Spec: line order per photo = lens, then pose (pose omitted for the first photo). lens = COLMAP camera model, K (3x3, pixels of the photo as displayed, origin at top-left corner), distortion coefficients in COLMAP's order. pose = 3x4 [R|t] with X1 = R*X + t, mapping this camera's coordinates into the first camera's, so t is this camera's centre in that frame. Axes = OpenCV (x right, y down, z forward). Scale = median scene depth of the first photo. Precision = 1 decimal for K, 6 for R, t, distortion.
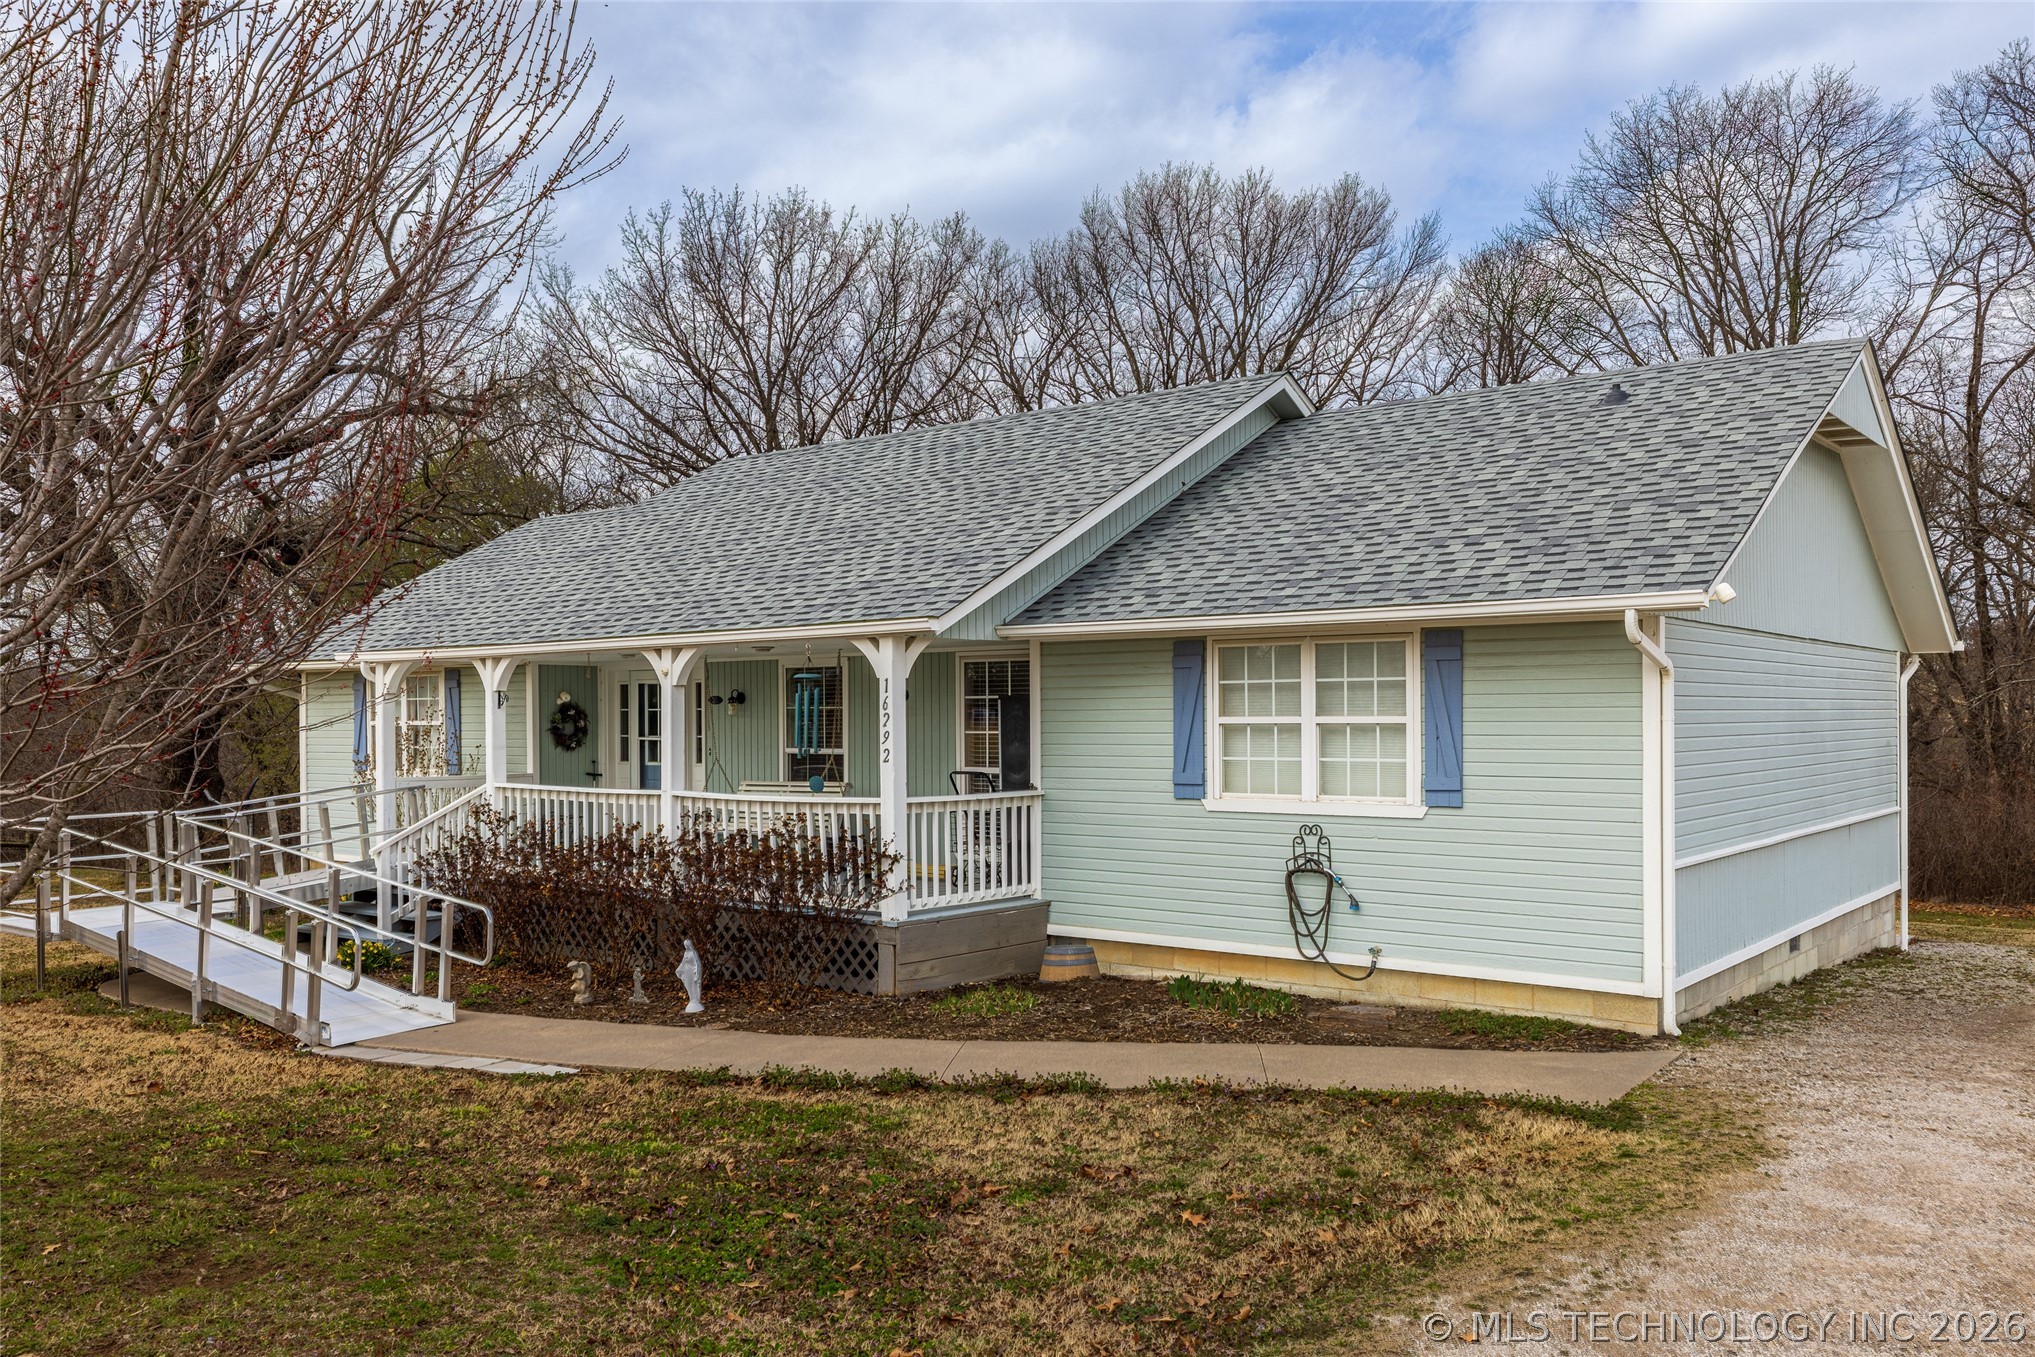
lens RADIAL K [[1642.2, 0, 1016.3], [0, 1642.2, 718.7], [0, 0, 1]] dist [0.012906, 0.001599]
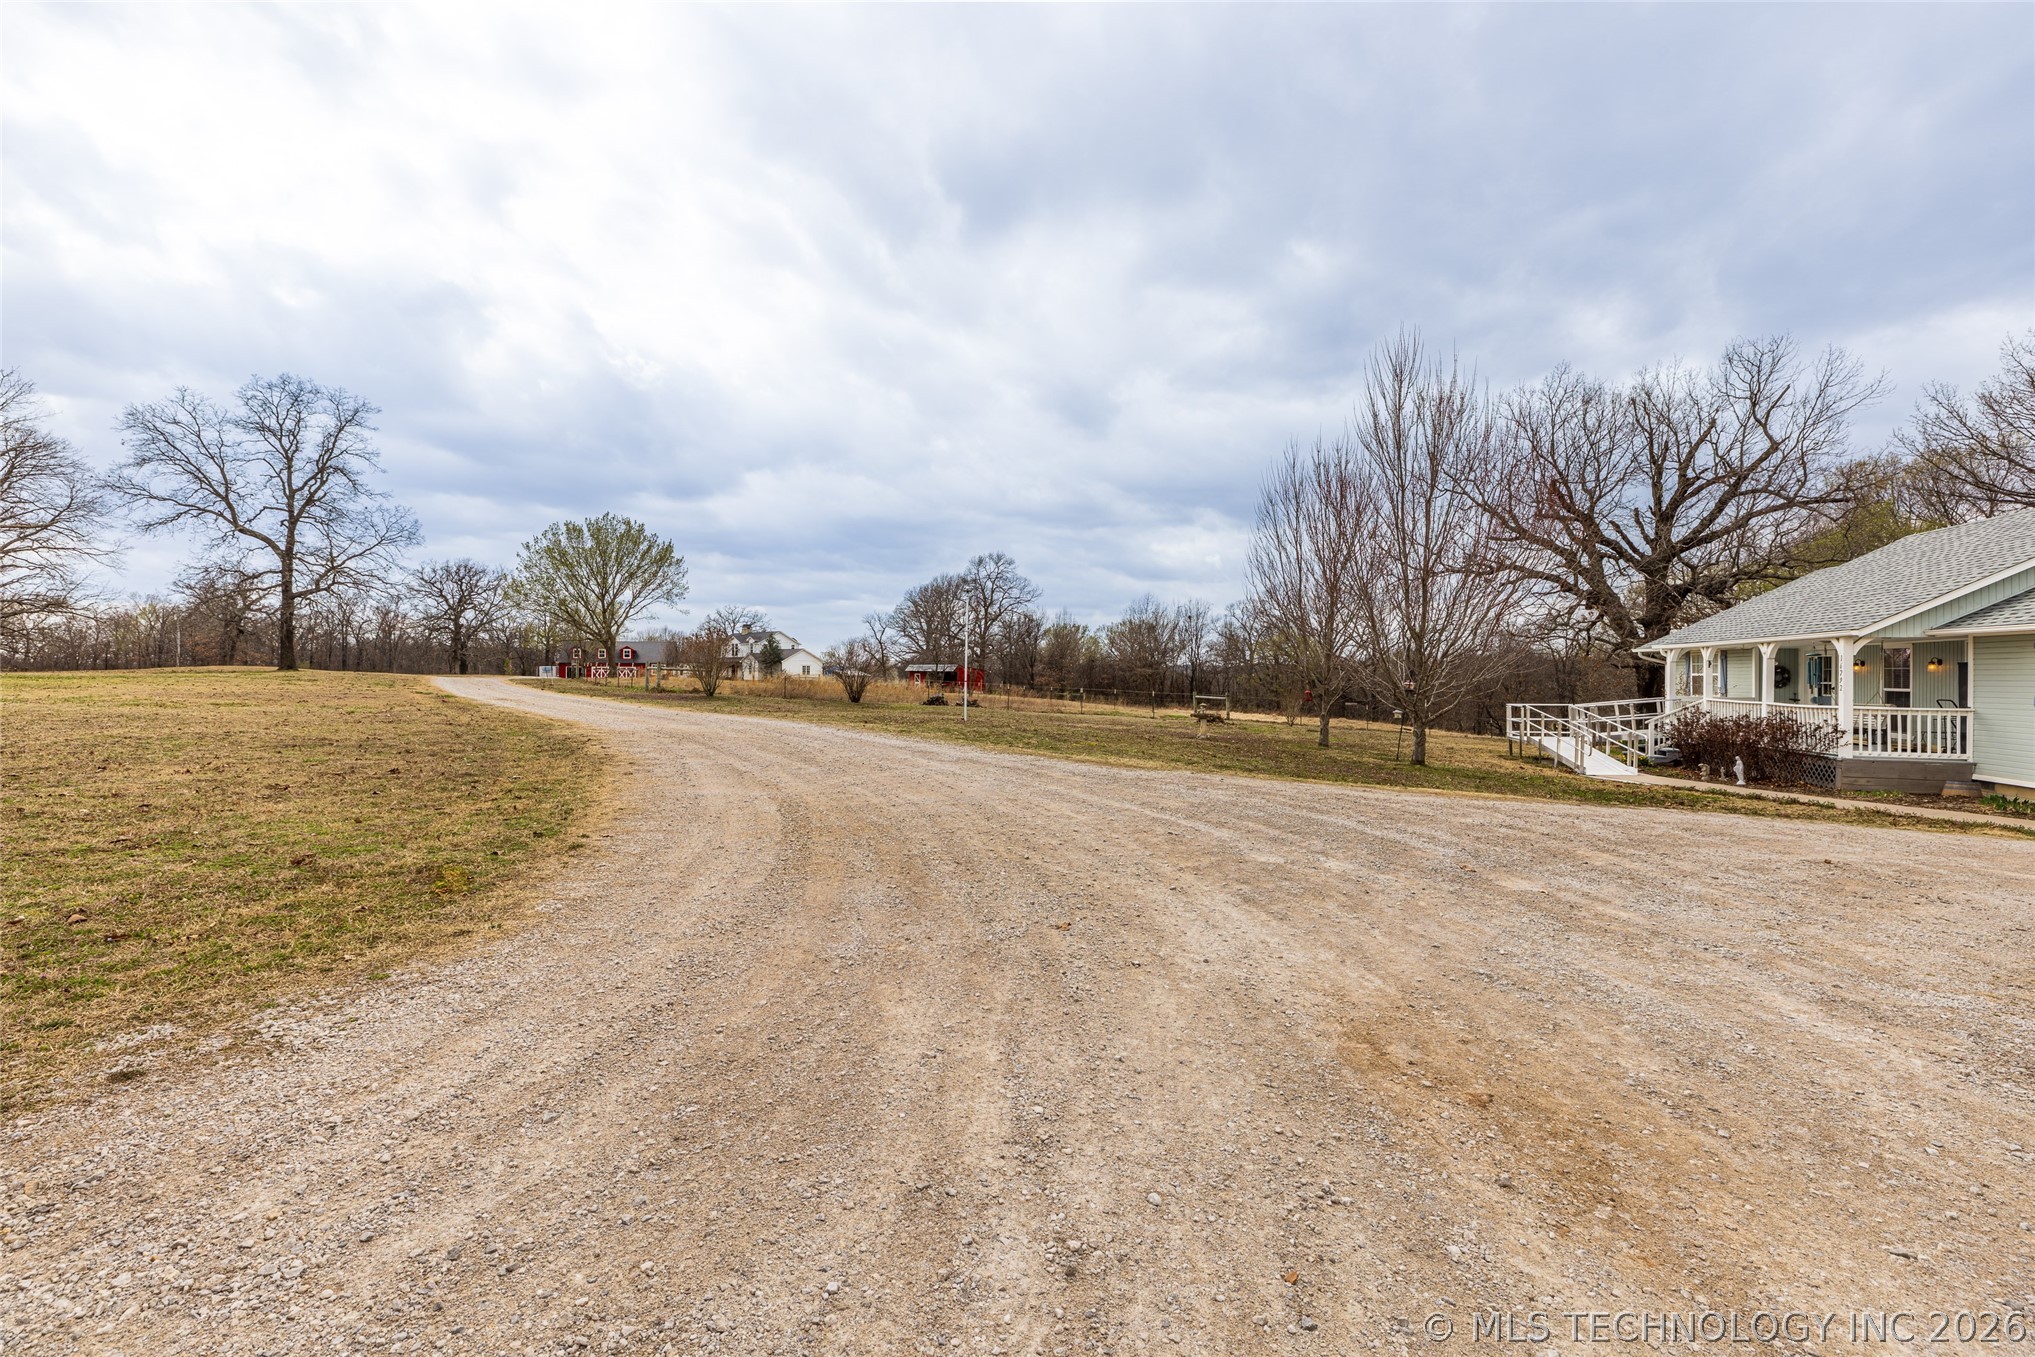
lens RADIAL K [[908.2, 0, 1021.0], [0, 908.2, 667.7], [0, 0, 1]] dist [0.007780, 0.000299]
pose [[0.415036, 0.004971, -0.909792, 0.627070], [-0.012028, 0.999928, -0.000024, 0.007481], [0.909726, 0.010952, 0.415066, -0.616814]]
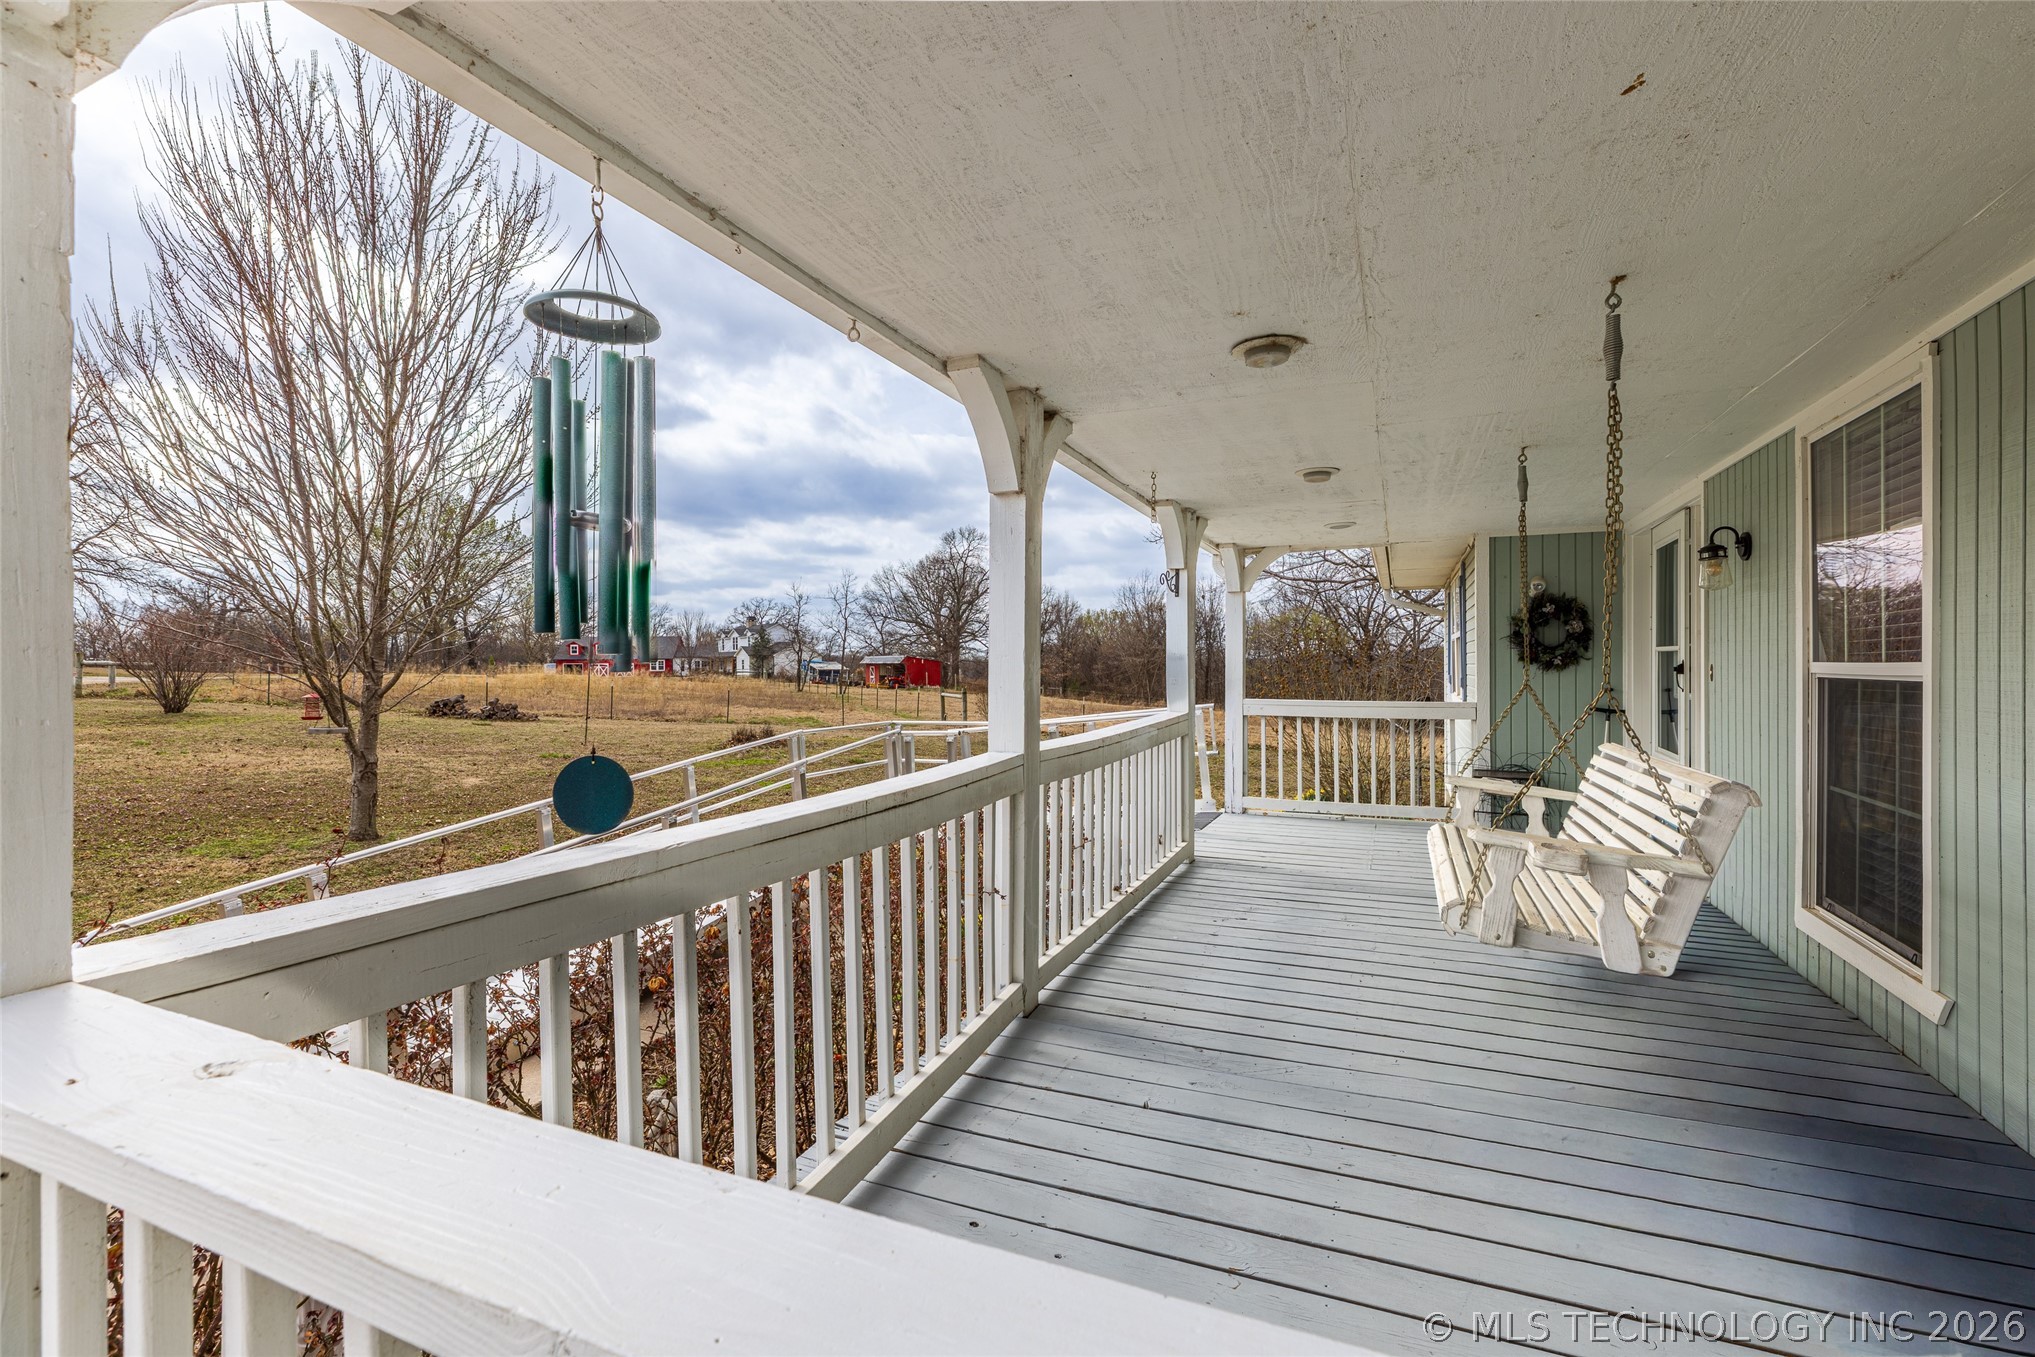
lens RADIAL K [[908.2, 0, 1021.0], [0, 908.2, 667.7], [0, 0, 1]] dist [0.007780, 0.000299]
pose [[0.276302, 0.007505, -0.961042, 0.006006], [-0.003836, 0.999970, 0.006706, 0.026909], [0.961063, 0.001834, 0.276323, 1.107387]]
